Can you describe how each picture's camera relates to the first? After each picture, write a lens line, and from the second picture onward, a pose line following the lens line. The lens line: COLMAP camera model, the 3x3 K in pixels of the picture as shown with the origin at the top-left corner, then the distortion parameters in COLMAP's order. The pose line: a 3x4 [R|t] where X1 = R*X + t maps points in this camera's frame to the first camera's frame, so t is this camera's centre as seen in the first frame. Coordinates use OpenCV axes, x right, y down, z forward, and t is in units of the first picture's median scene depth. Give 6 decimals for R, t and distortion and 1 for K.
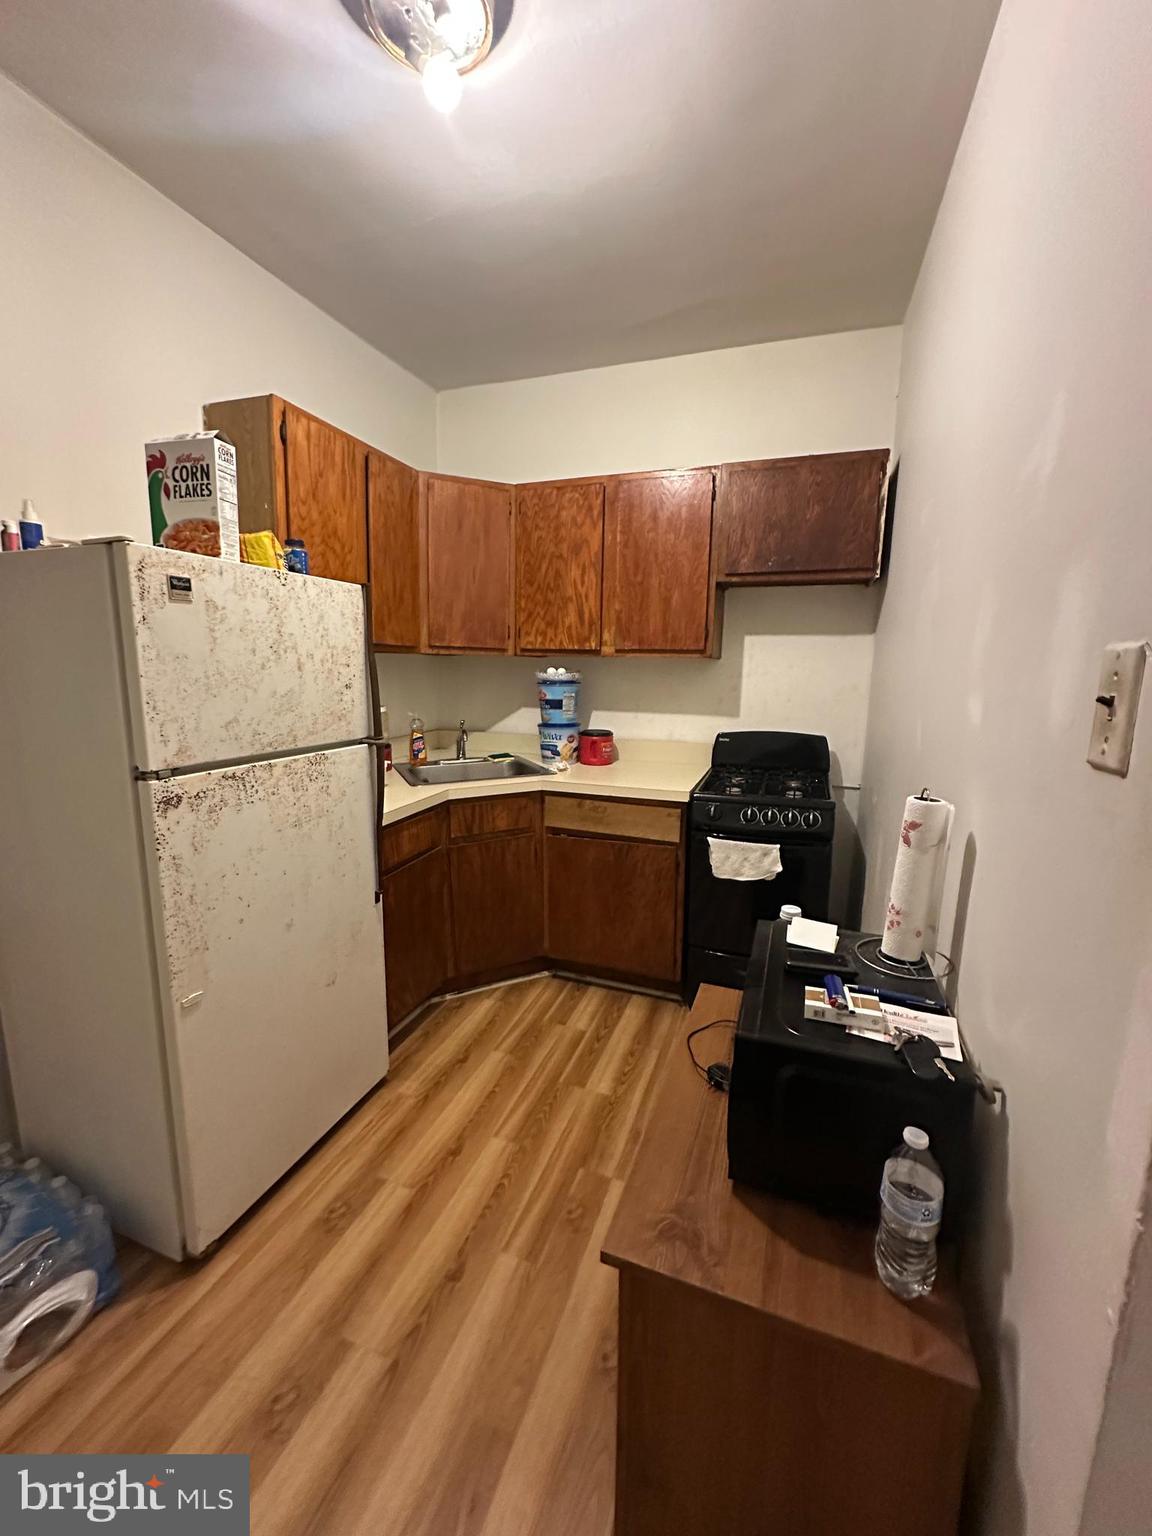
lens RADIAL K [[609.6, 0, 574.3], [0, 609.6, 764.9], [0, 0, 1]] dist [-0.001825, -0.000166]
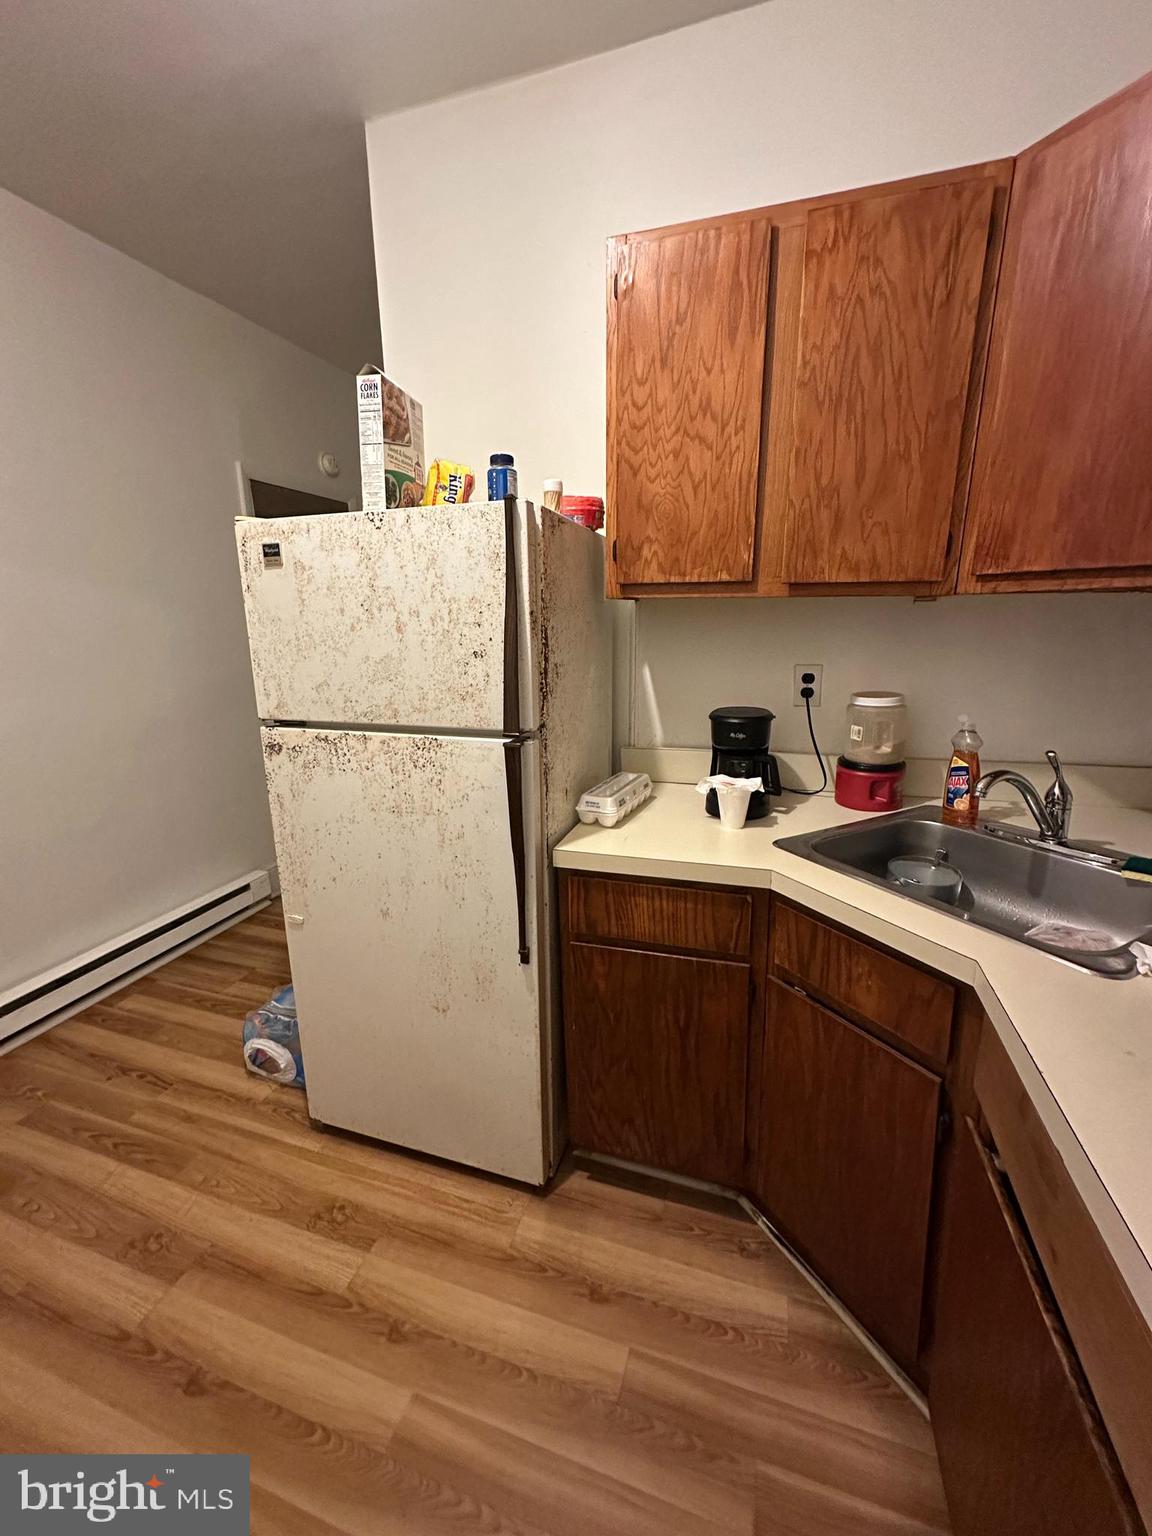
lens RADIAL K [[609.6, 0, 574.1], [0, 609.6, 765.1], [0, 0, 1]] dist [-0.001825, -0.000166]
pose [[0.034599, 0.213118, -0.976414, 0.401045], [-0.149939, 0.967047, 0.205761, -0.188597], [0.988090, 0.139284, 0.065413, 1.220654]]
